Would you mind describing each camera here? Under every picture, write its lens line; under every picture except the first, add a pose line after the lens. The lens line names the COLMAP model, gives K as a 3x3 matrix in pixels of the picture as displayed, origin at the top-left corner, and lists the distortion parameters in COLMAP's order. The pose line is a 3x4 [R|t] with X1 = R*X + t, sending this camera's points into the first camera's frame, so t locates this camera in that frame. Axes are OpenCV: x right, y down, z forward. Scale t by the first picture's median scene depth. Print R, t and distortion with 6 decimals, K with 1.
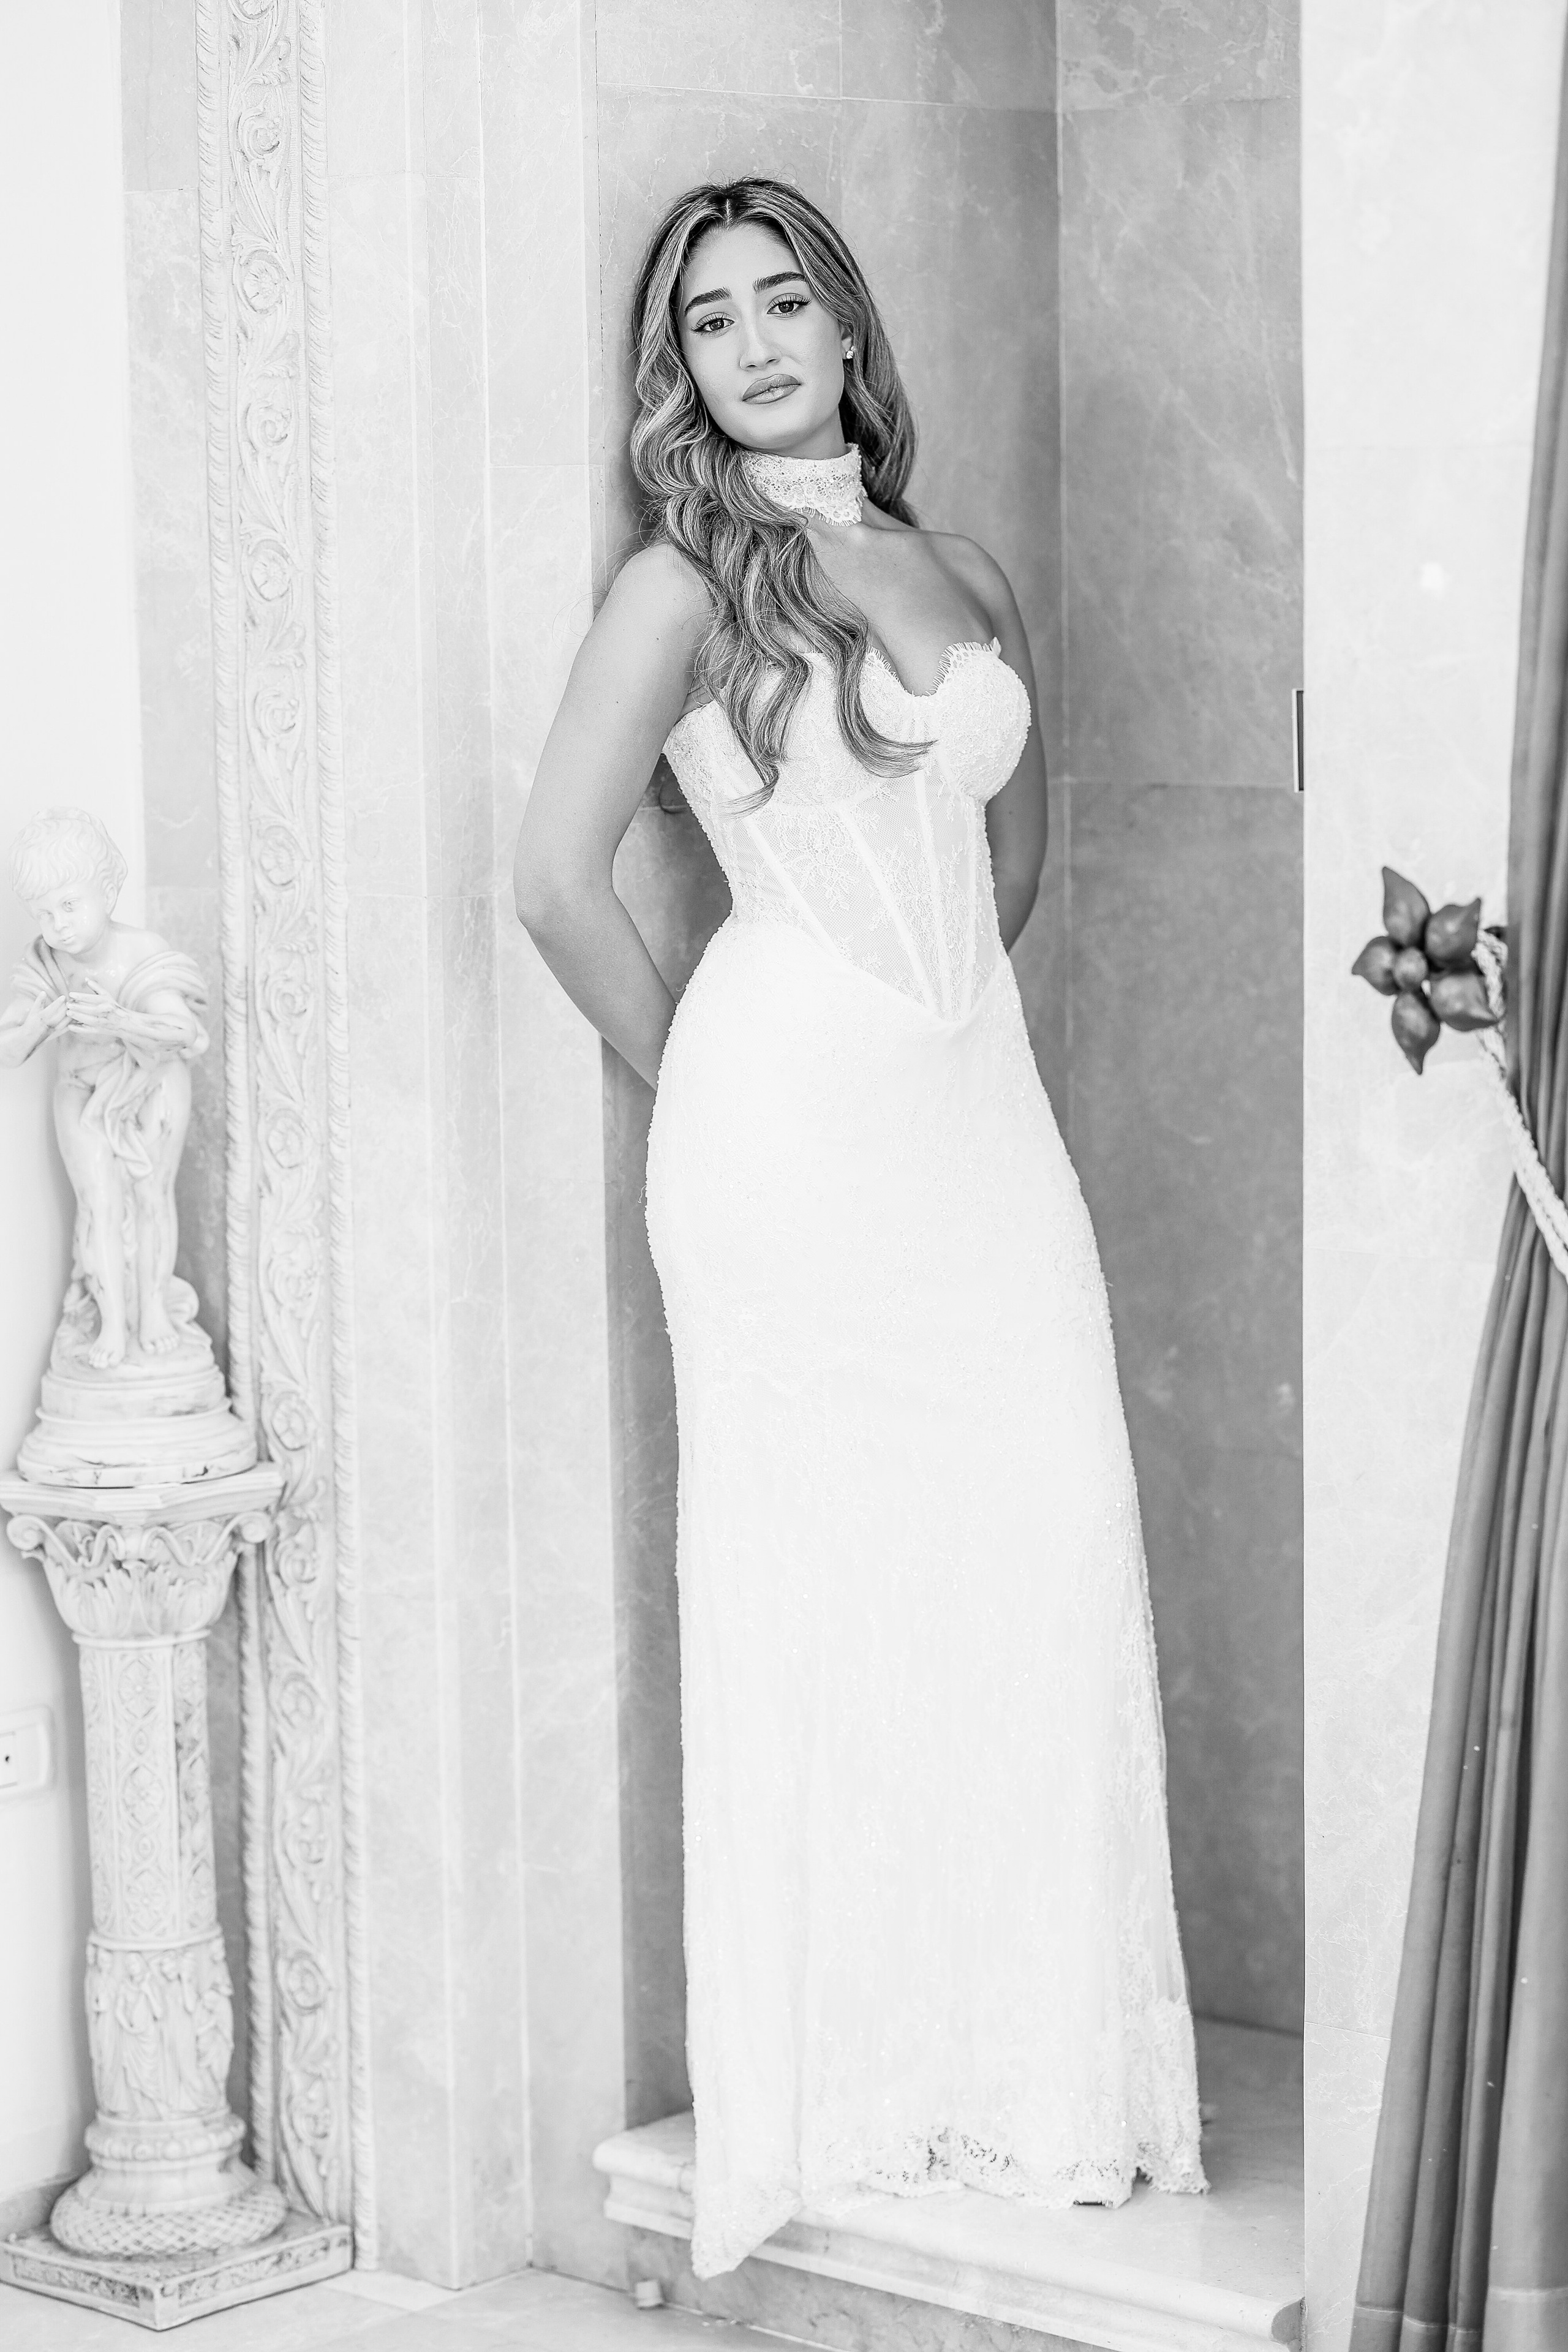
lens RADIAL K [[5959.0, 0, 788.1], [0, 5959.0, 1155.7], [0, 0, 1]] dist [0.050990, 0.000000]
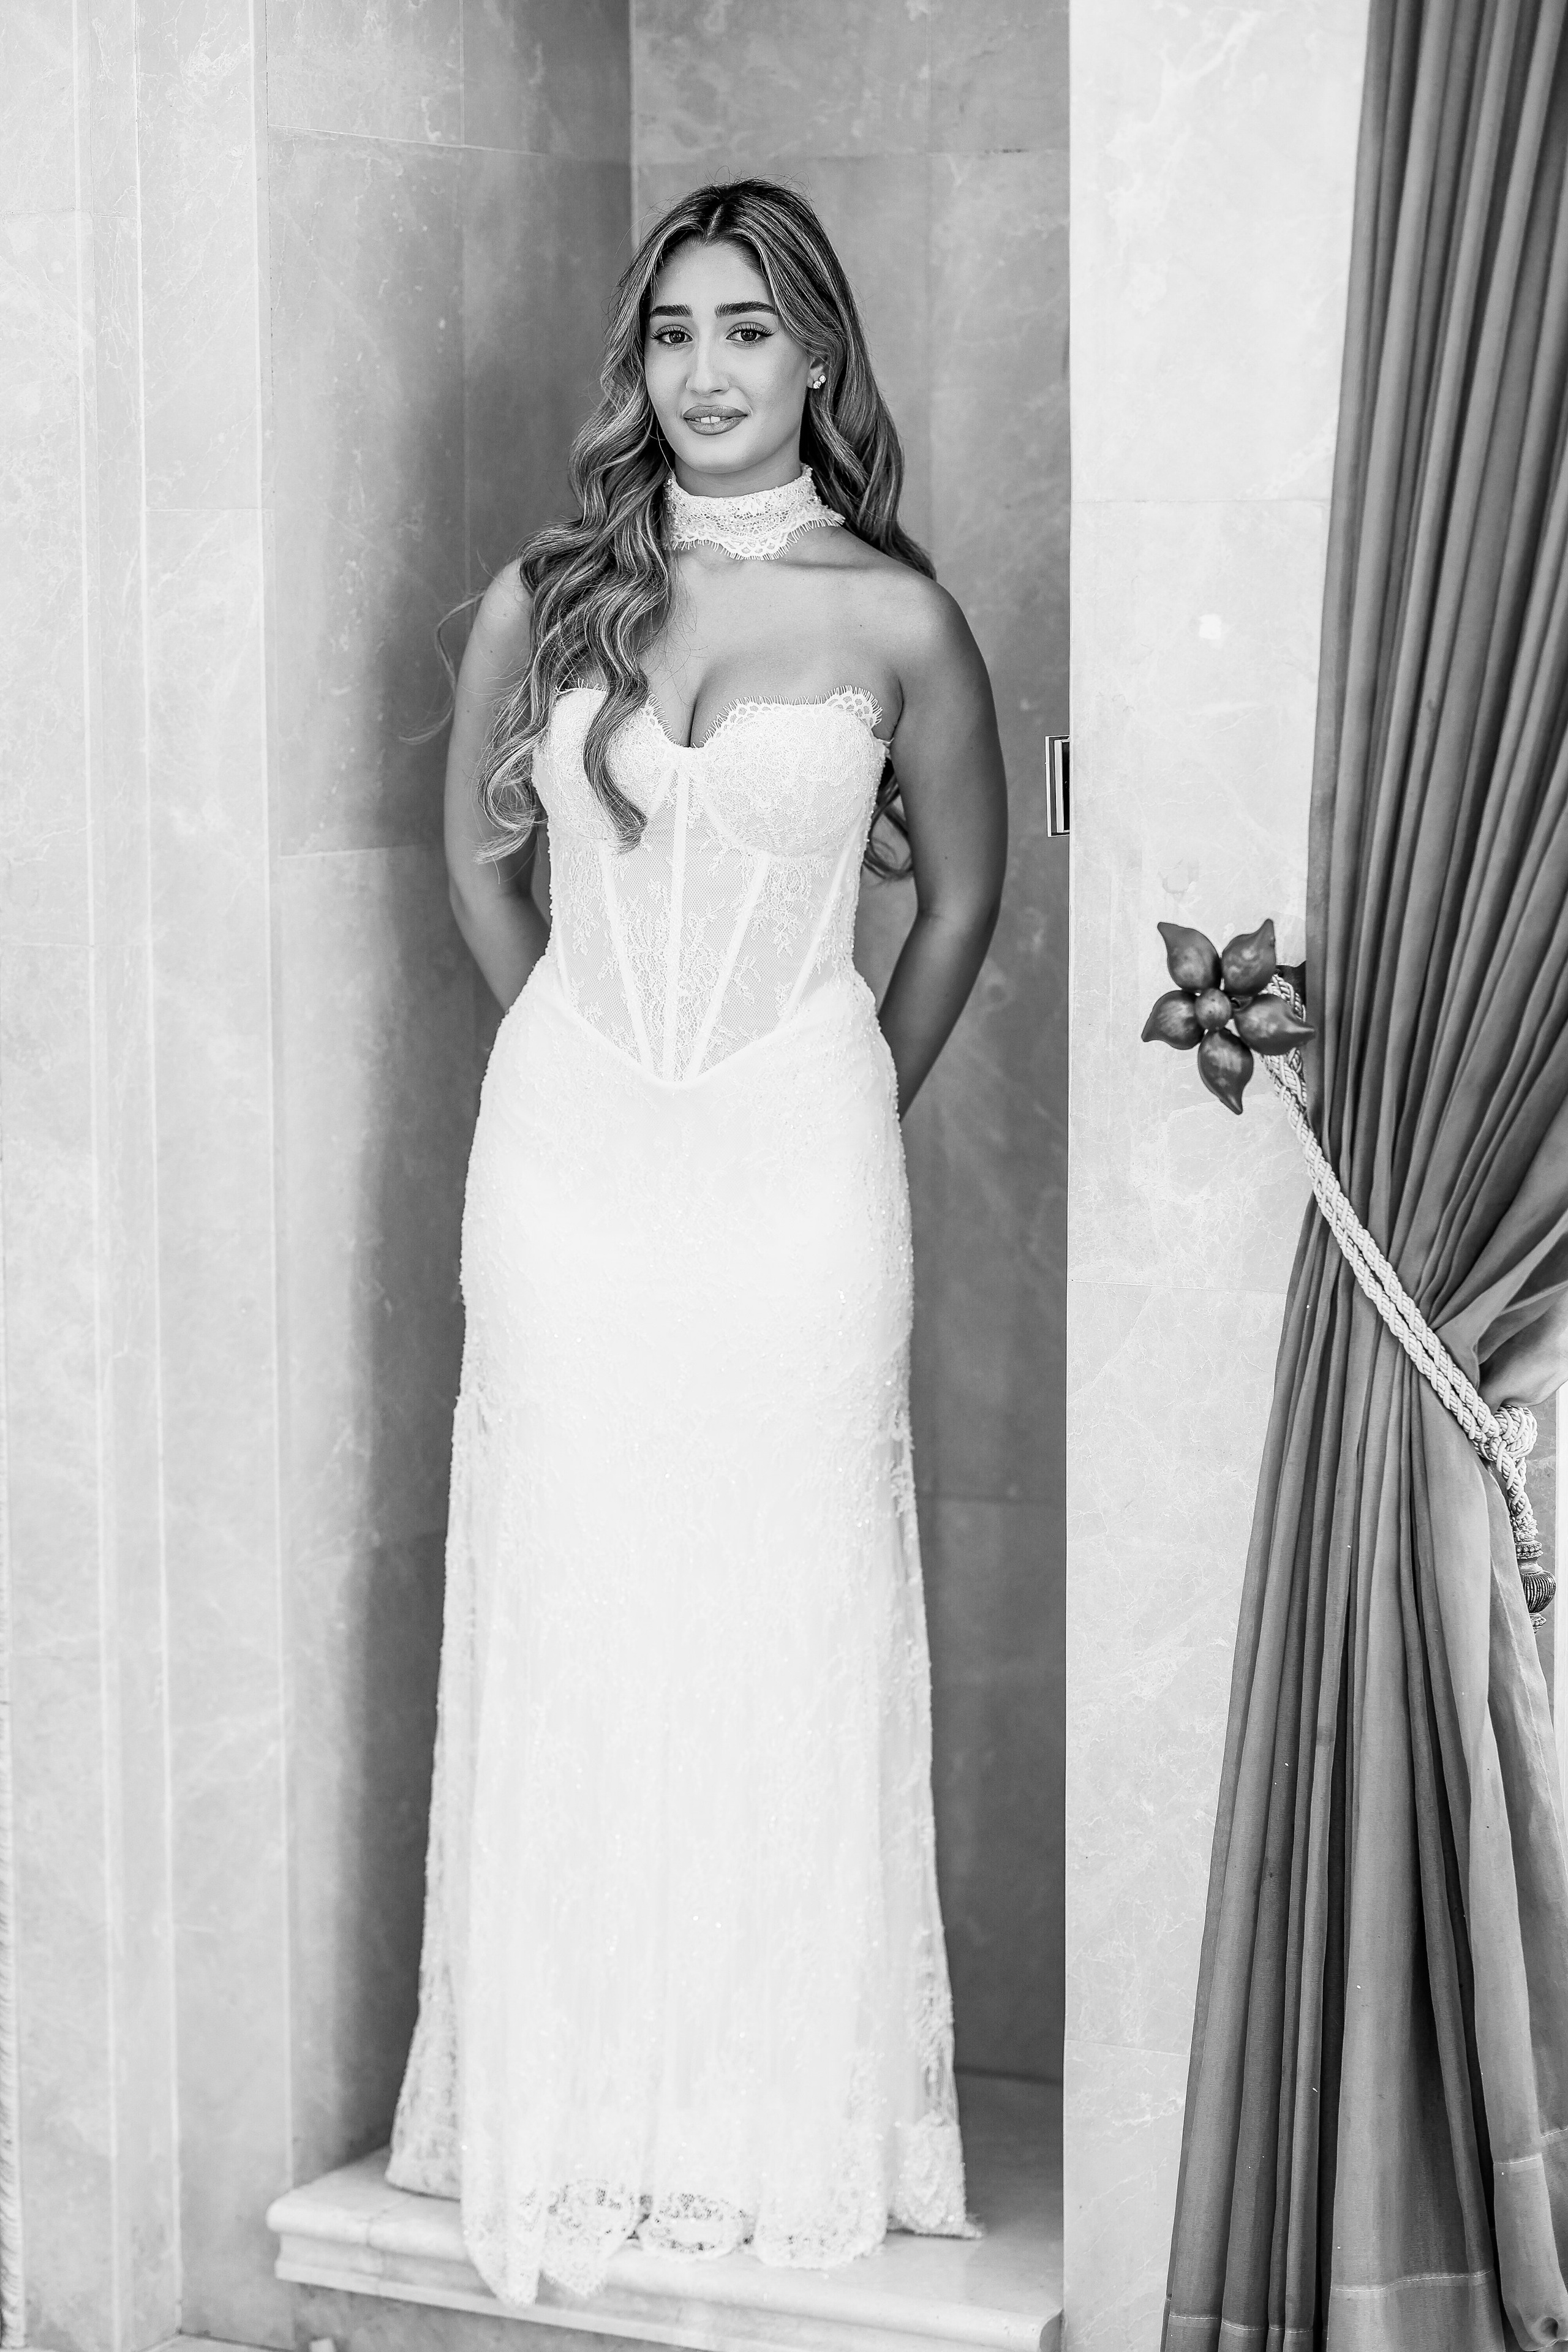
lens RADIAL K [[5959.0, 0, 786.4], [0, 5959.0, 1166.4], [0, 0, 1]] dist [0.050990, 0.000000]
pose [[0.971679, -0.015331, 0.235807, -0.179836], [0.017014, 0.999842, -0.005108, 0.000009], [-0.235692, 0.008976, 0.971786, 0.015885]]
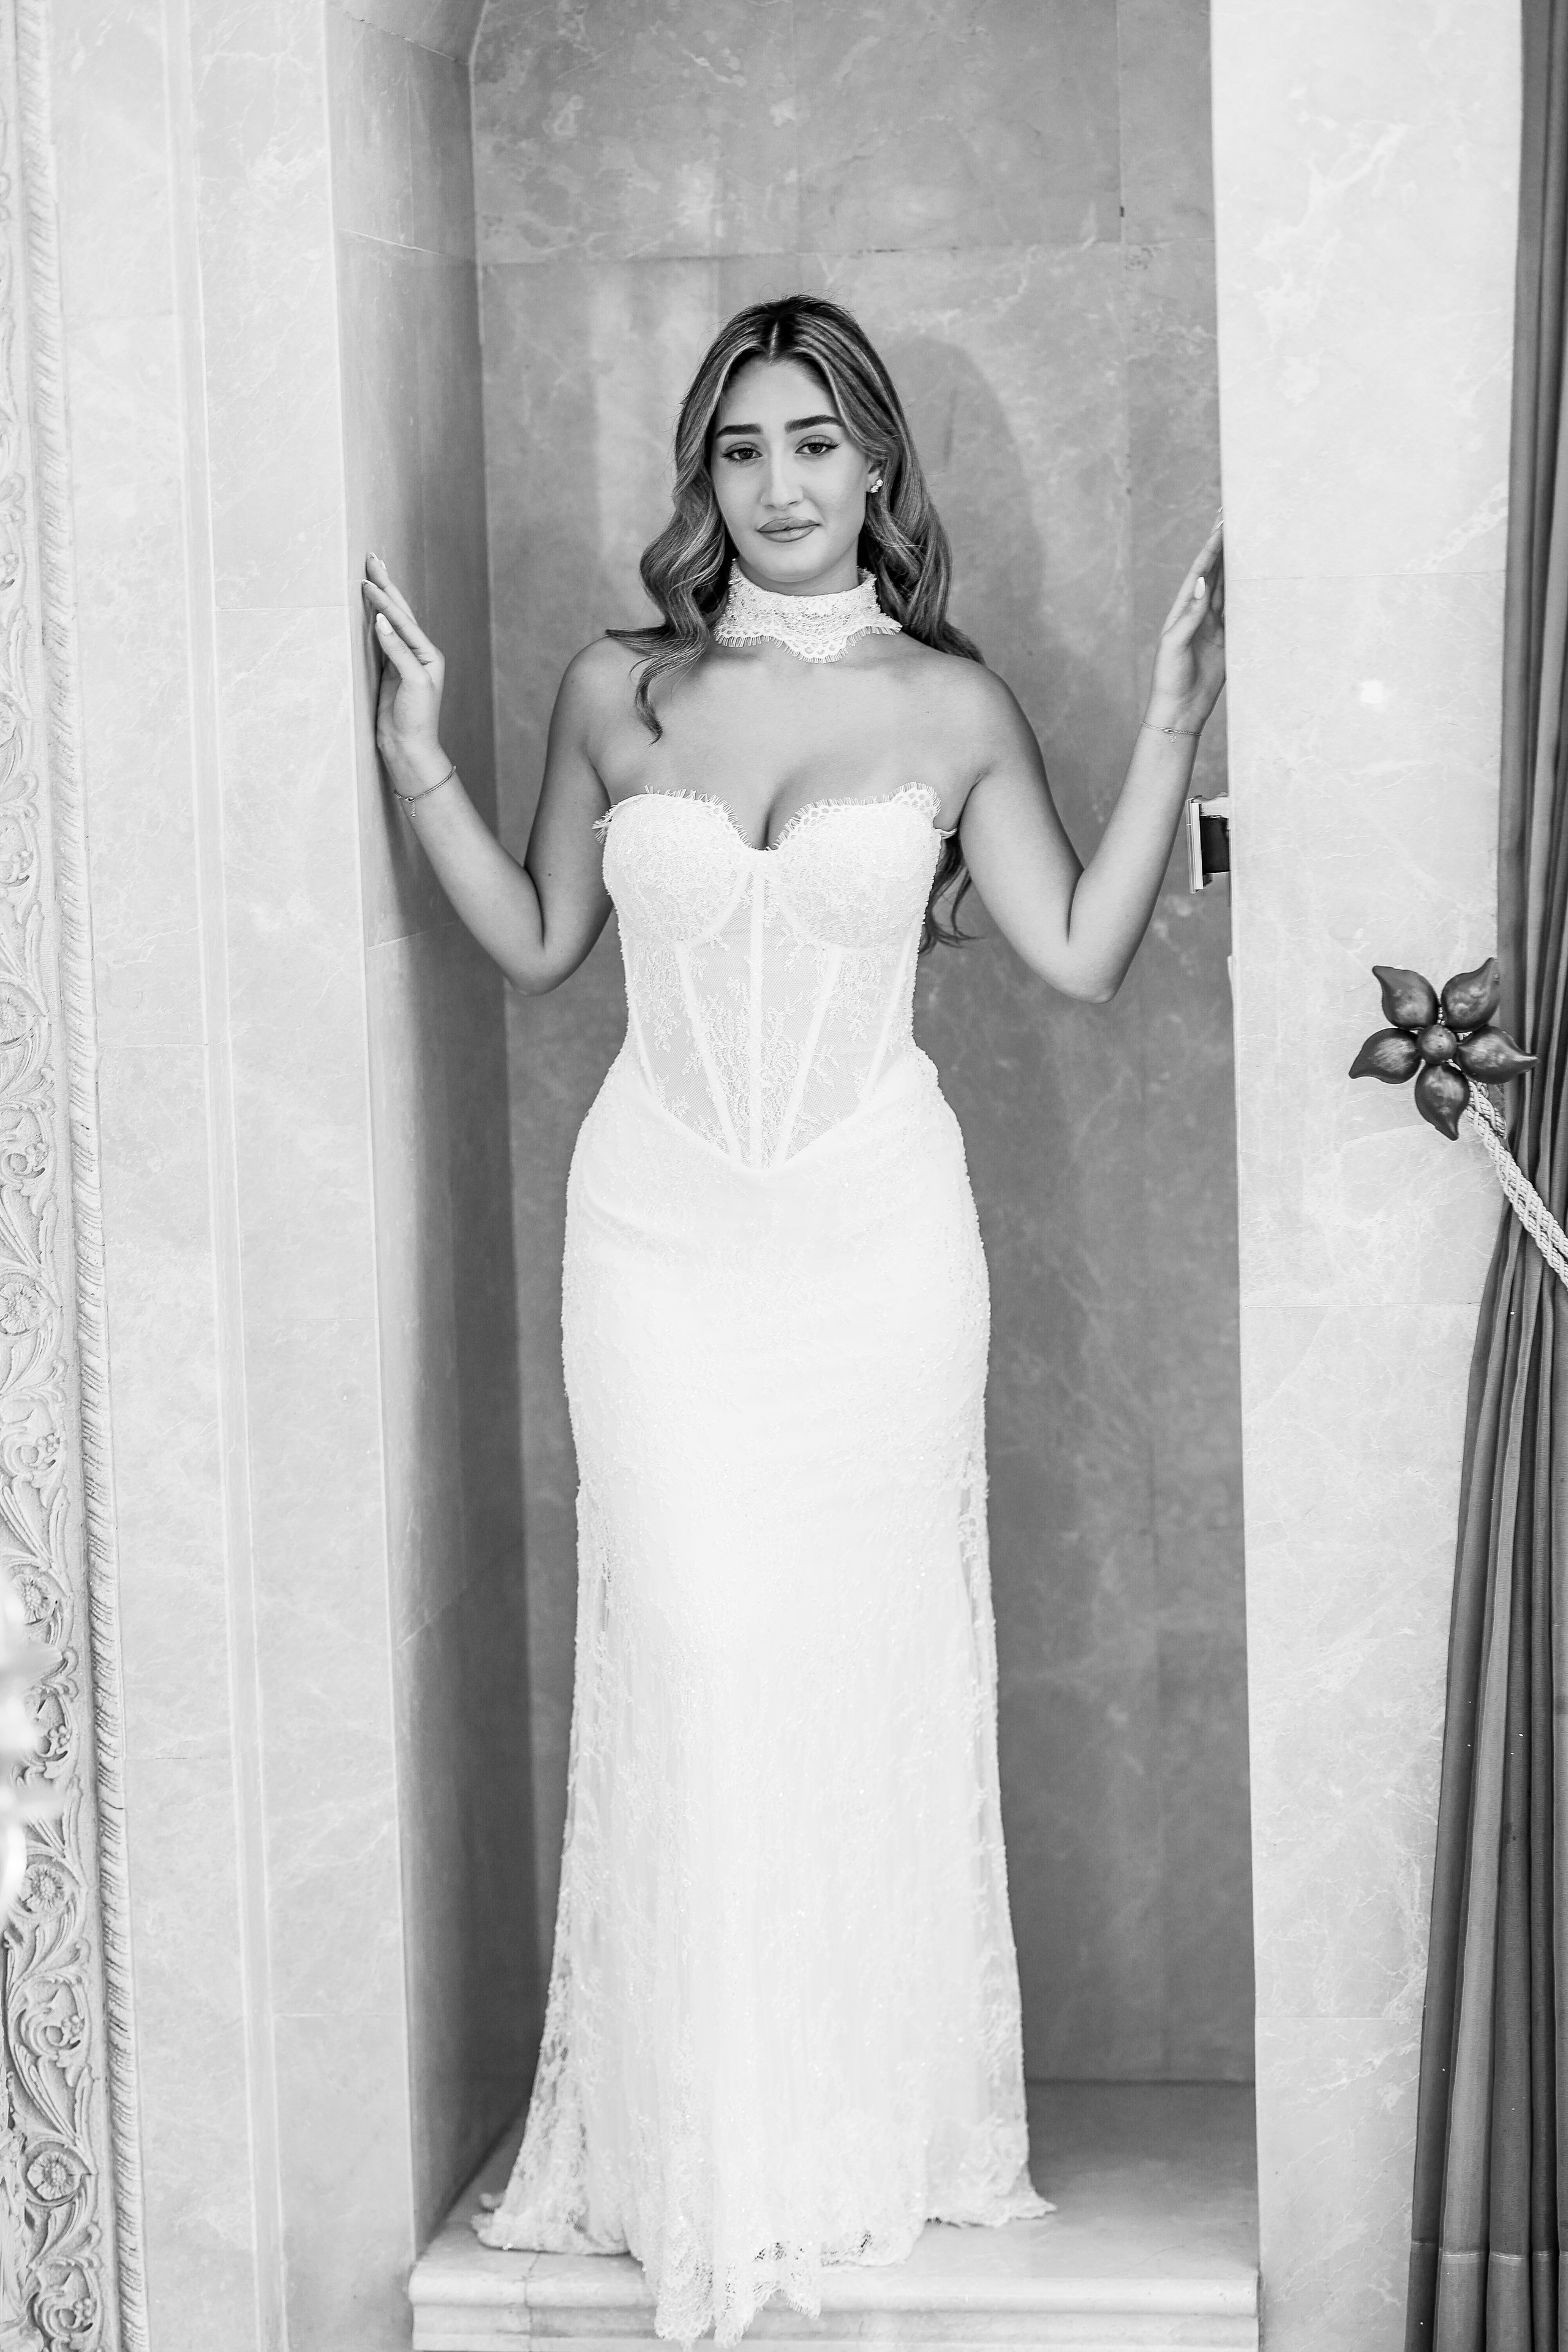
lens RADIAL K [[5959.0, 0, 855.7], [0, 5959.0, 1176.0], [0, 0, 1]] dist [0.050990, 0.000000]
pose [[0.820553, -0.066549, 0.567683, -0.528007], [0.079746, 0.996814, 0.001587, -0.014414], [-0.565980, 0.043968, 0.823246, 0.124146]]
